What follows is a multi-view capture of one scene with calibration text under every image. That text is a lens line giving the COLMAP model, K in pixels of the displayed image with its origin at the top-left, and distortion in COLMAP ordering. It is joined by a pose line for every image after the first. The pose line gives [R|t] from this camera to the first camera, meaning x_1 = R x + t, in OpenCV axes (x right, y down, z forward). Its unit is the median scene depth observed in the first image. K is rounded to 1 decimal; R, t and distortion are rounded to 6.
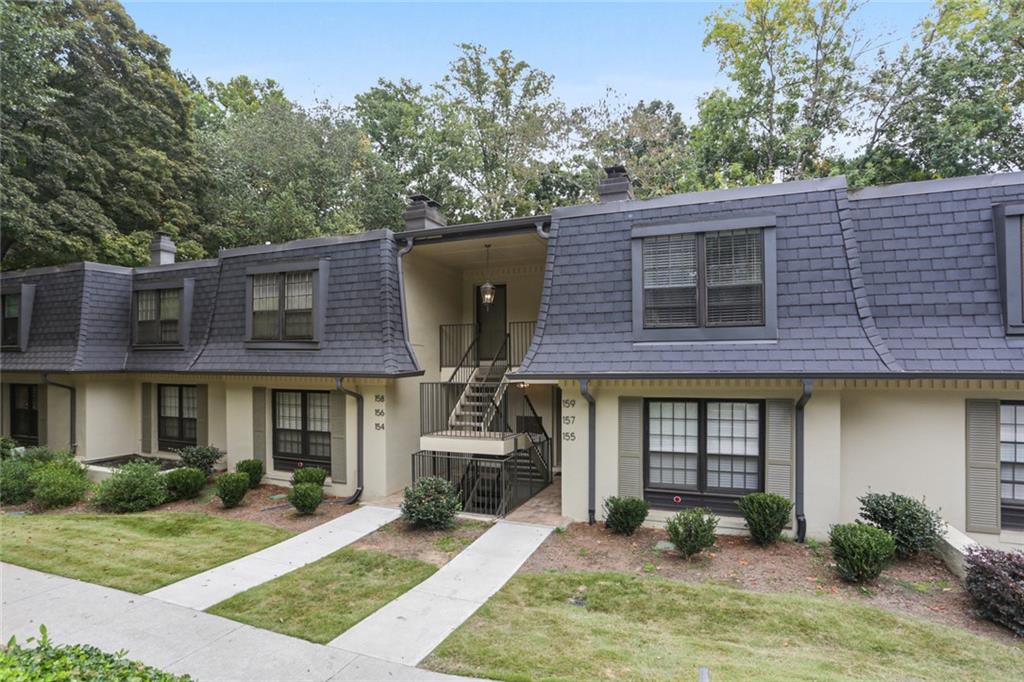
lens RADIAL K [[517.8, 0, 541.3], [0, 517.8, 345.3], [0, 0, 1]] dist [-0.076751, 0.032715]
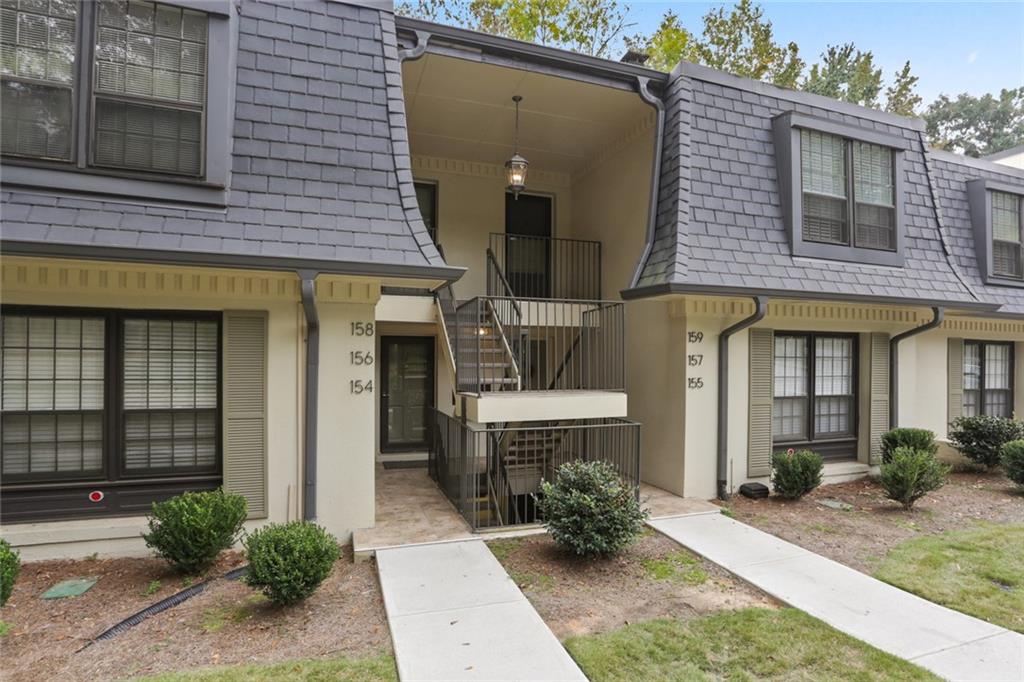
lens RADIAL K [[485.3, 0, 554.6], [0, 485.3, 351.7], [0, 0, 1]] dist [-0.069975, 0.023960]
pose [[0.793573, 0.011791, 0.608361, -0.453085], [-0.026415, 0.999537, 0.015084, 0.114522], [-0.607902, -0.028040, 0.793517, 0.530653]]
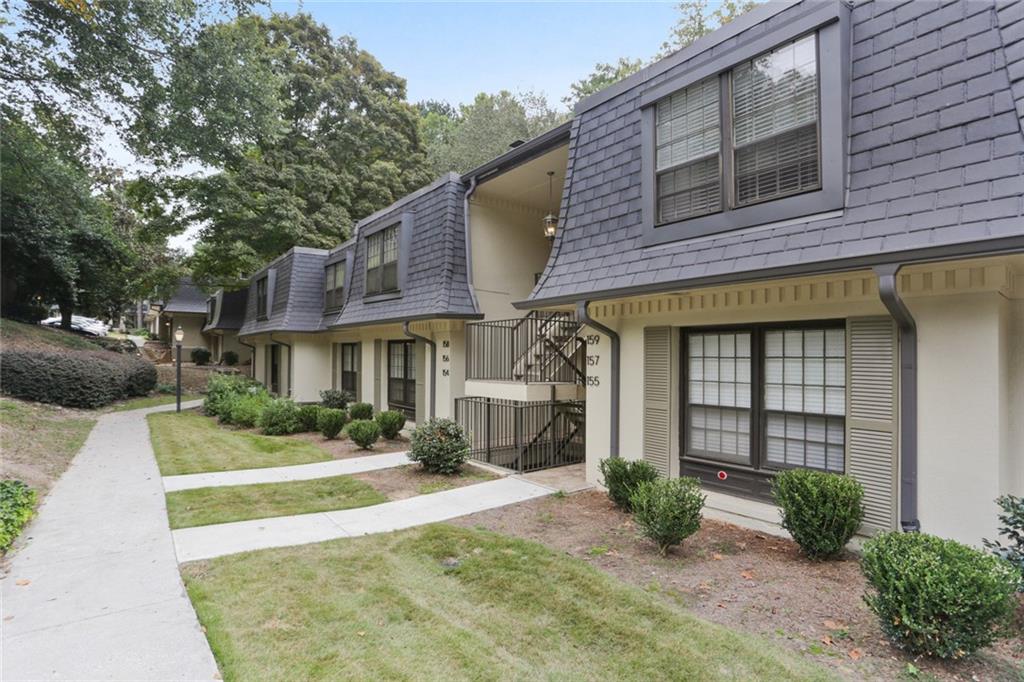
lens RADIAL K [[517.8, 0, 541.3], [0, 517.8, 345.3], [0, 0, 1]] dist [-0.076751, 0.032715]
pose [[0.853974, -0.006834, -0.520270, 0.357975], [0.007885, 0.999969, -0.000193, 0.108171], [0.520255, -0.003937, 0.854002, 0.252515]]
